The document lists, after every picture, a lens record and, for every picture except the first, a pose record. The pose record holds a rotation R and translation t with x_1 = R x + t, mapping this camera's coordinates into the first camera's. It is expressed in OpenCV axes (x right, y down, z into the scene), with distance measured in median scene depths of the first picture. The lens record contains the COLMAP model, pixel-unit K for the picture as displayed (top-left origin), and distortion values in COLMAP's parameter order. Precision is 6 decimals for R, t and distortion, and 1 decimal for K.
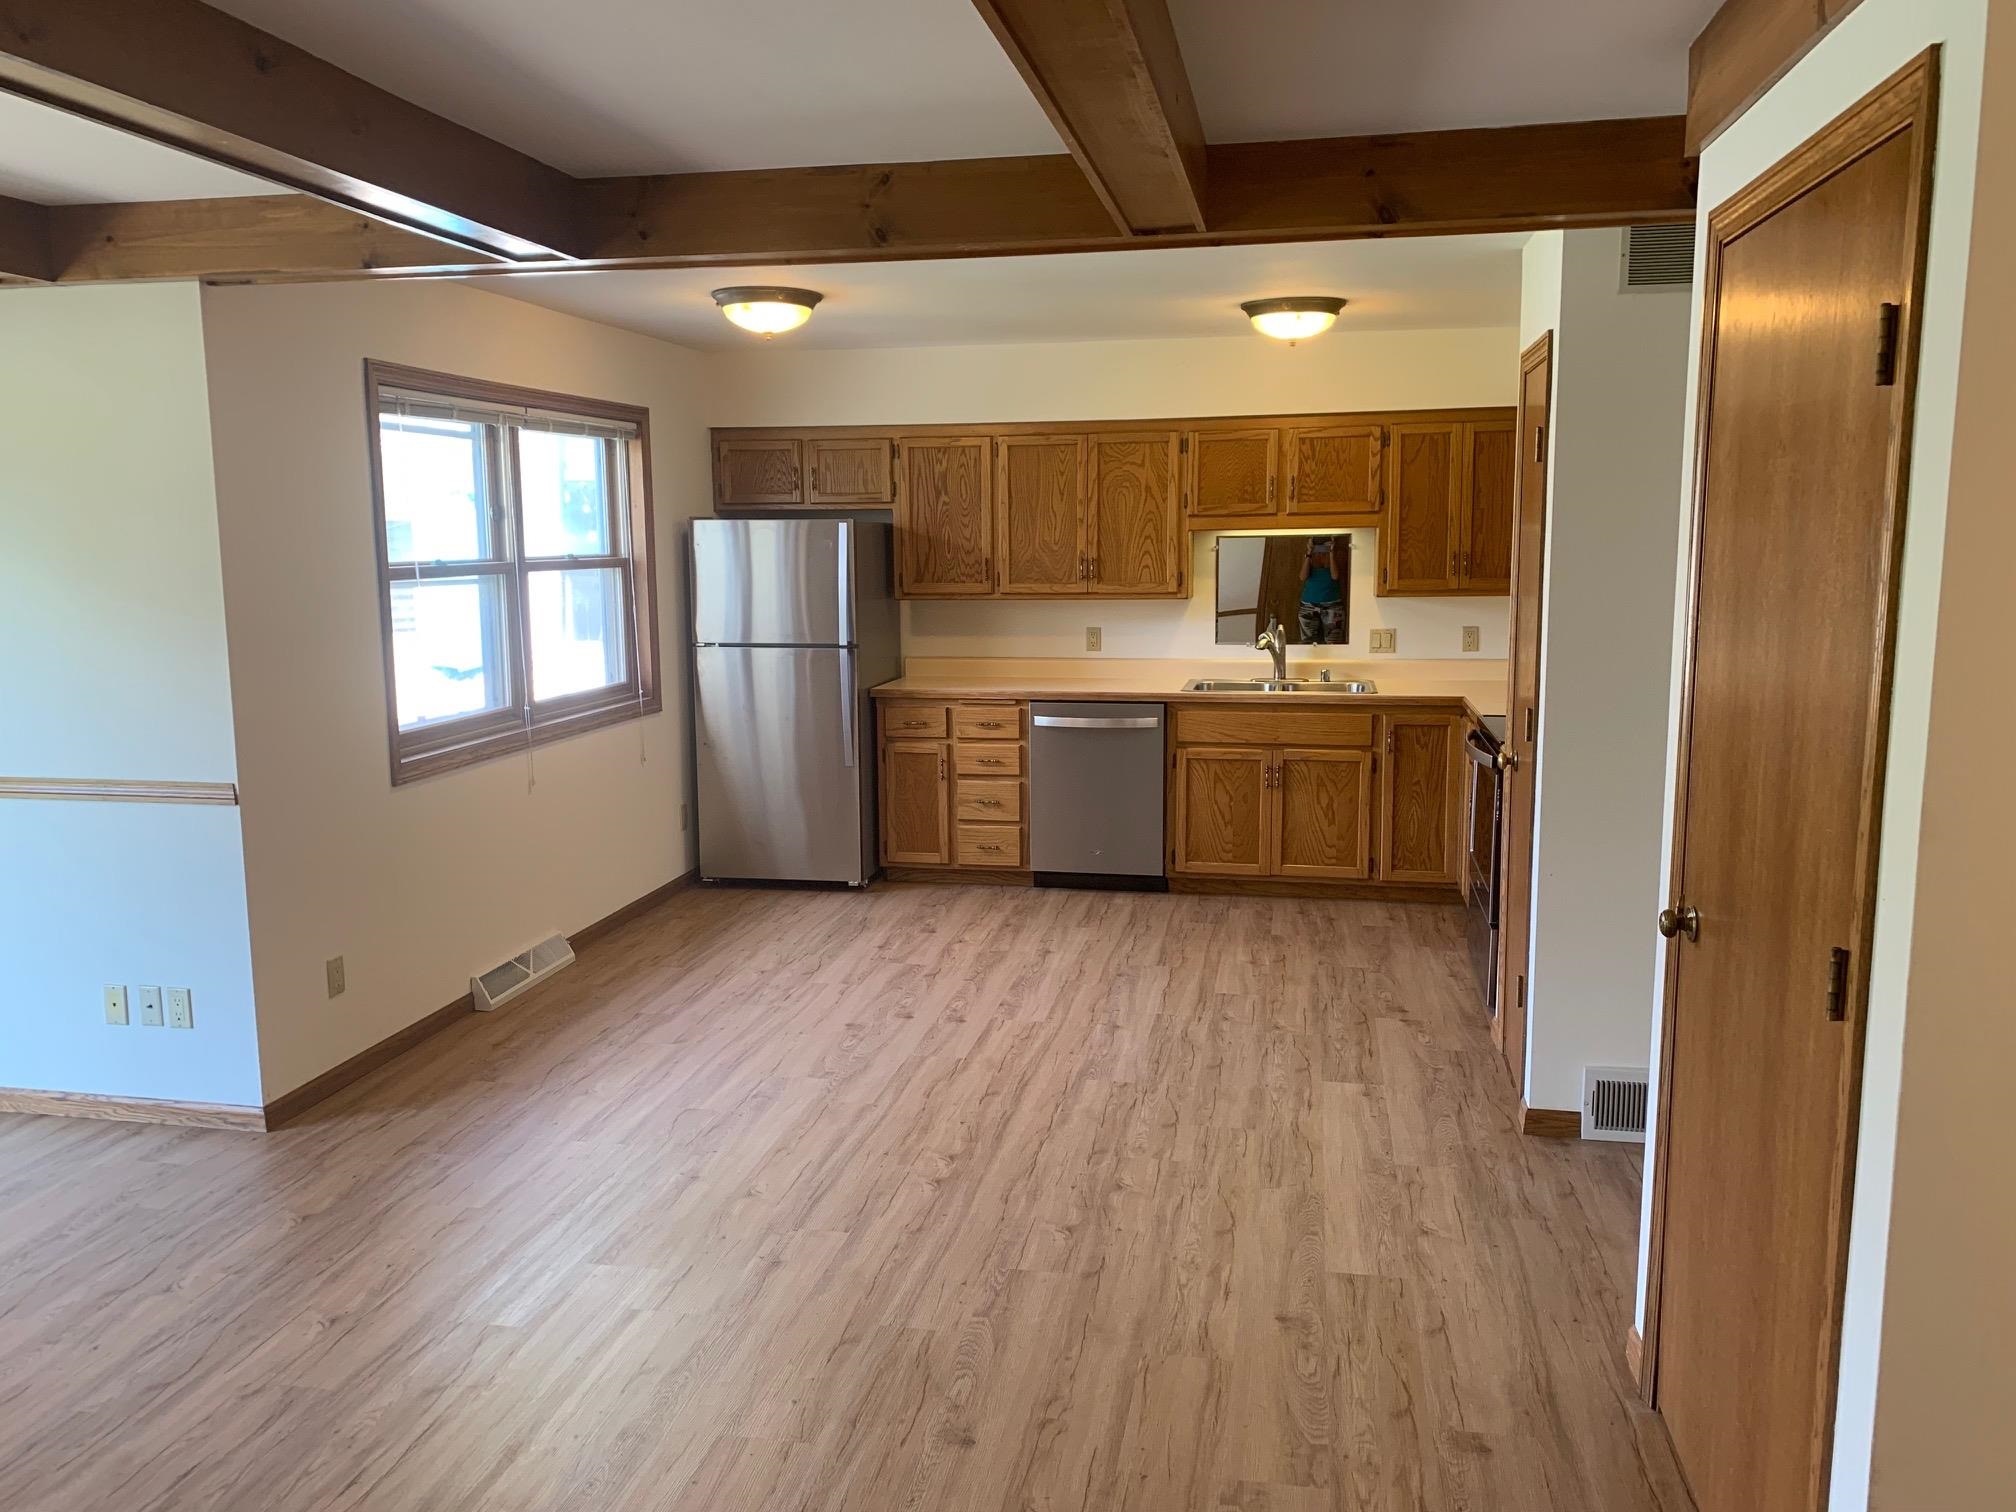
lens RADIAL K [[1559.2, 0, 1008.0], [0, 1559.2, 756.0], [0, 0, 1]] dist [0.066248, -0.009359]
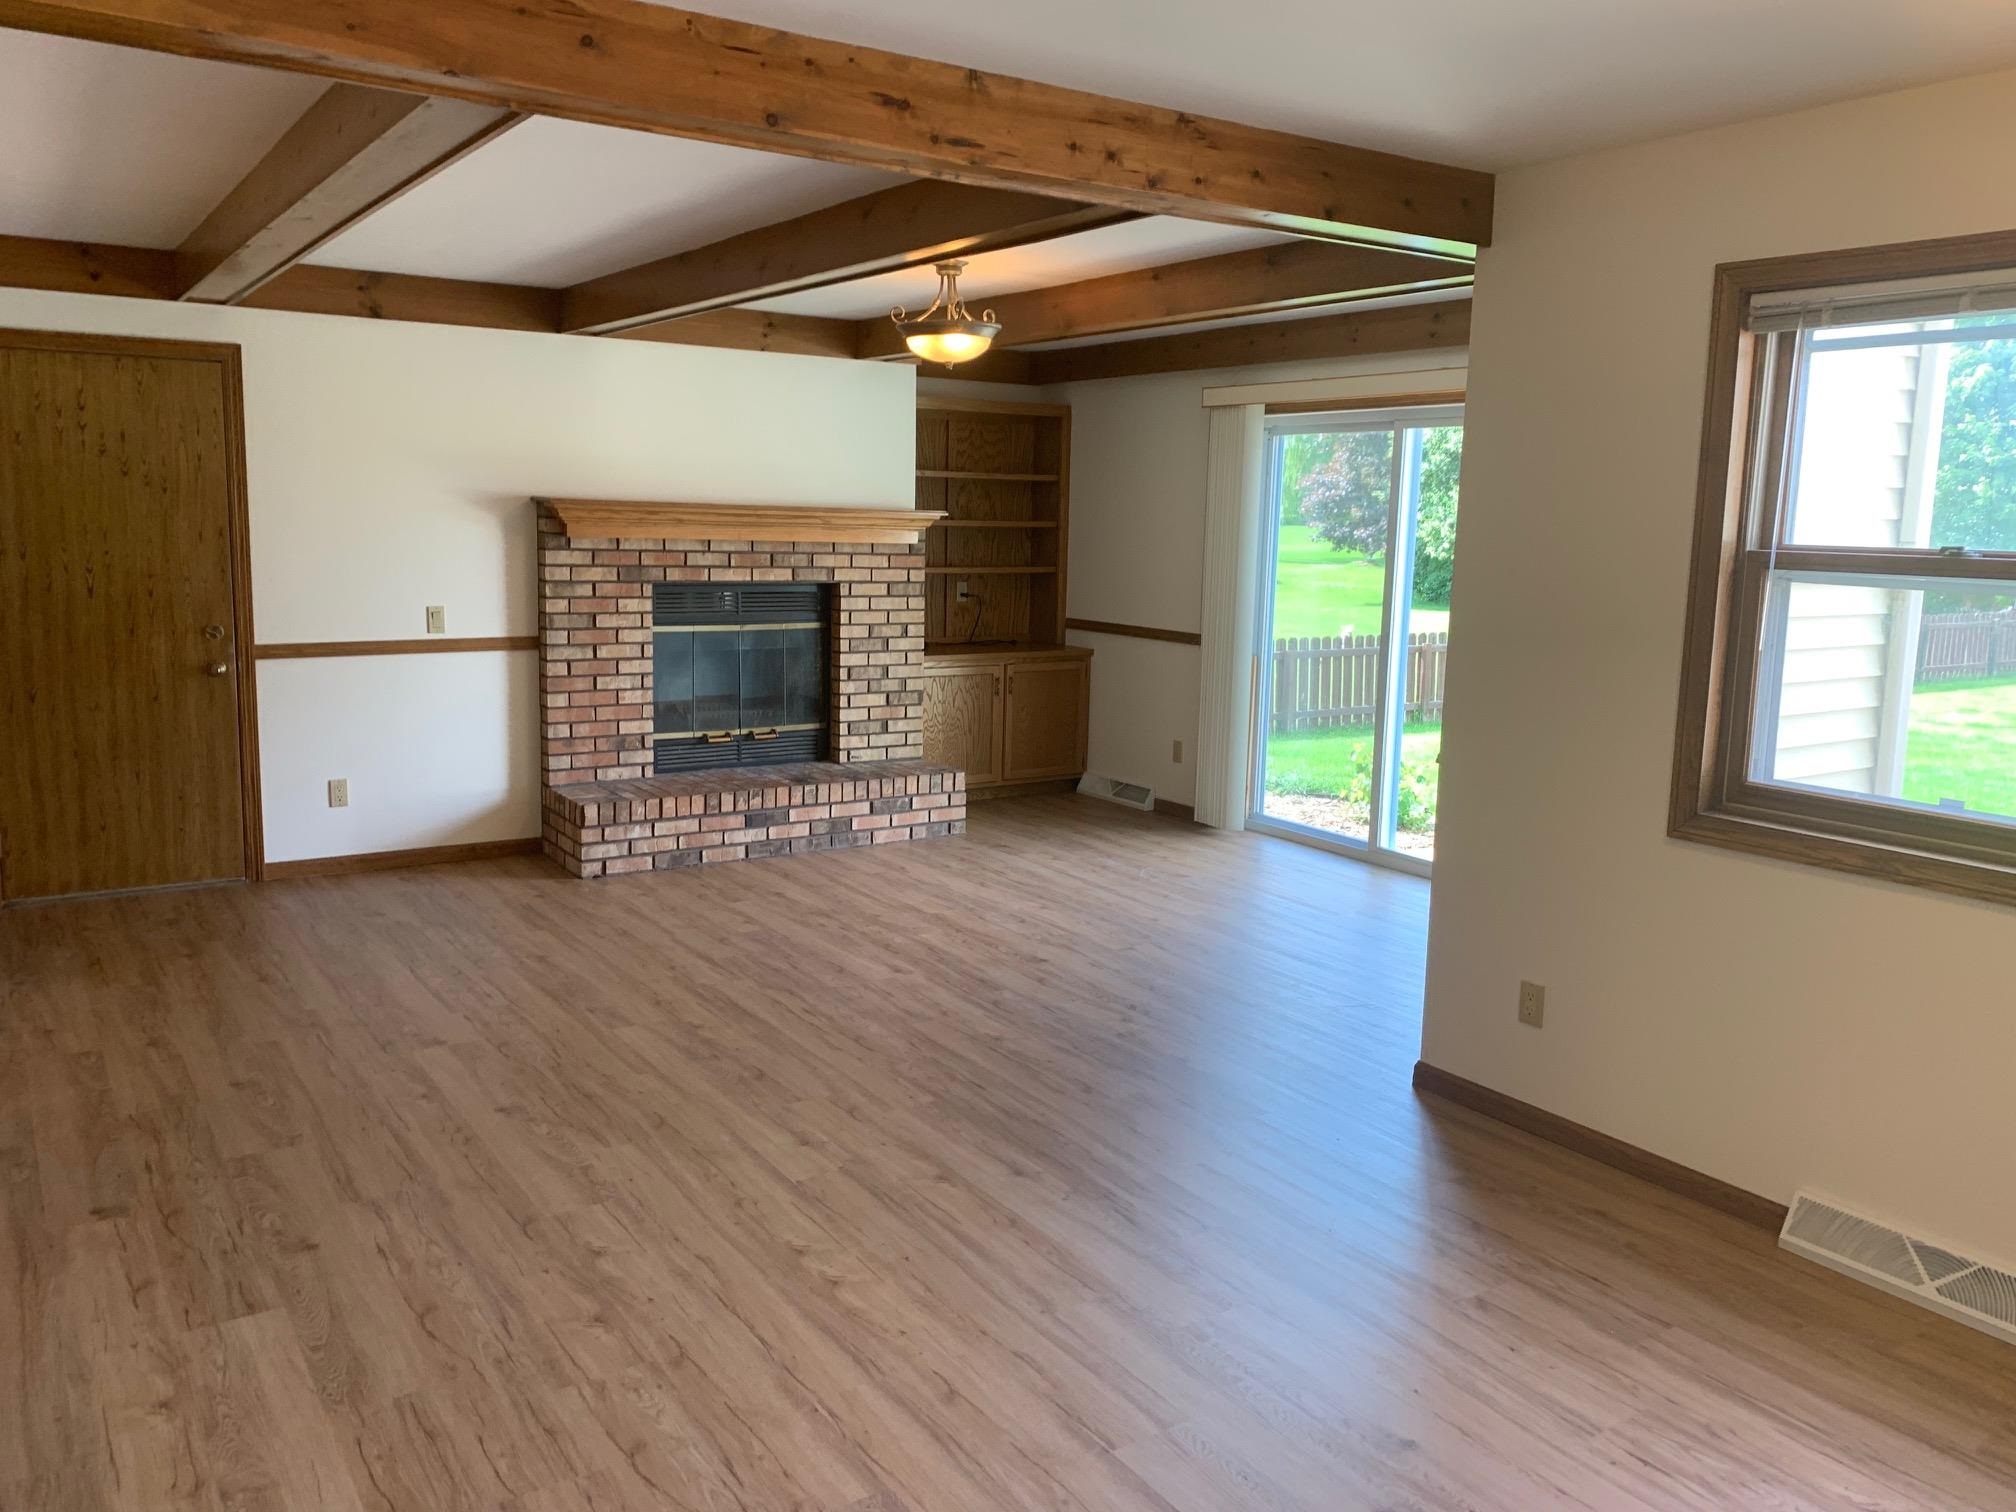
lens RADIAL K [[1559.2, 0, 1008.0], [0, 1559.2, 756.0], [0, 0, 1]] dist [0.066248, -0.009359]
pose [[-0.711551, 0.112273, -0.693607, 0.470149], [-0.112285, 0.956295, 0.269985, -0.246665], [0.693605, 0.269989, -0.667846, 1.694043]]
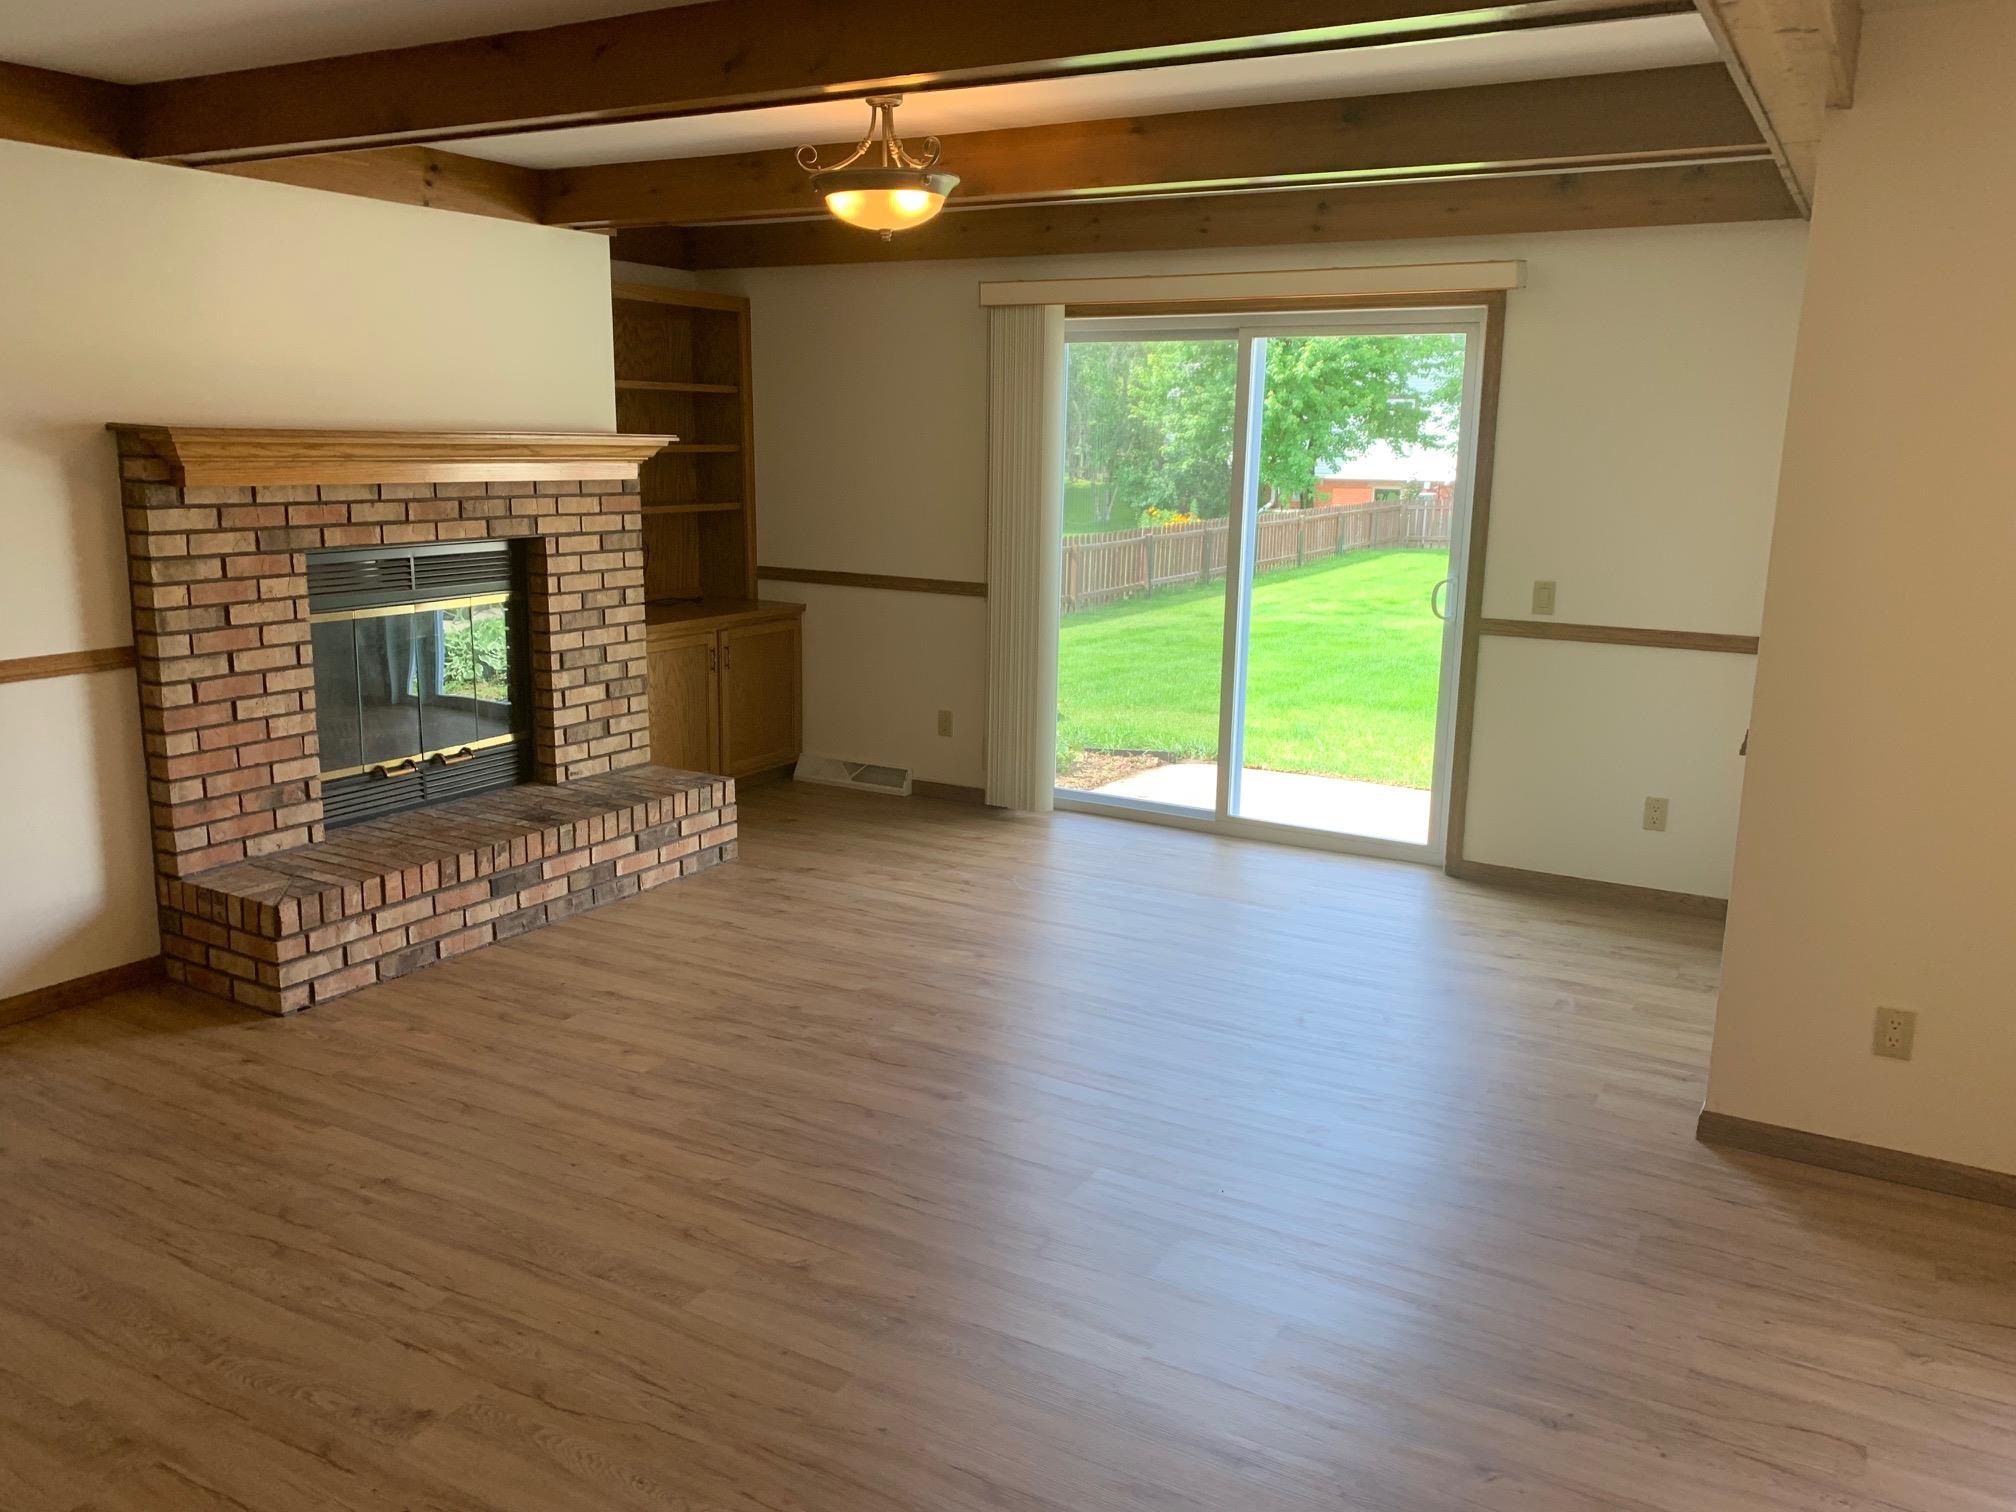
lens RADIAL K [[1556.9, 0, 1008.0], [0, 1556.9, 756.0], [0, 0, 1]] dist [-0.011524, -0.001879]
pose [[-0.312583, 0.208078, -0.926820, 0.450841], [-0.149986, 0.952661, 0.264464, -0.147232], [0.937974, 0.221677, -0.266577, 0.987562]]
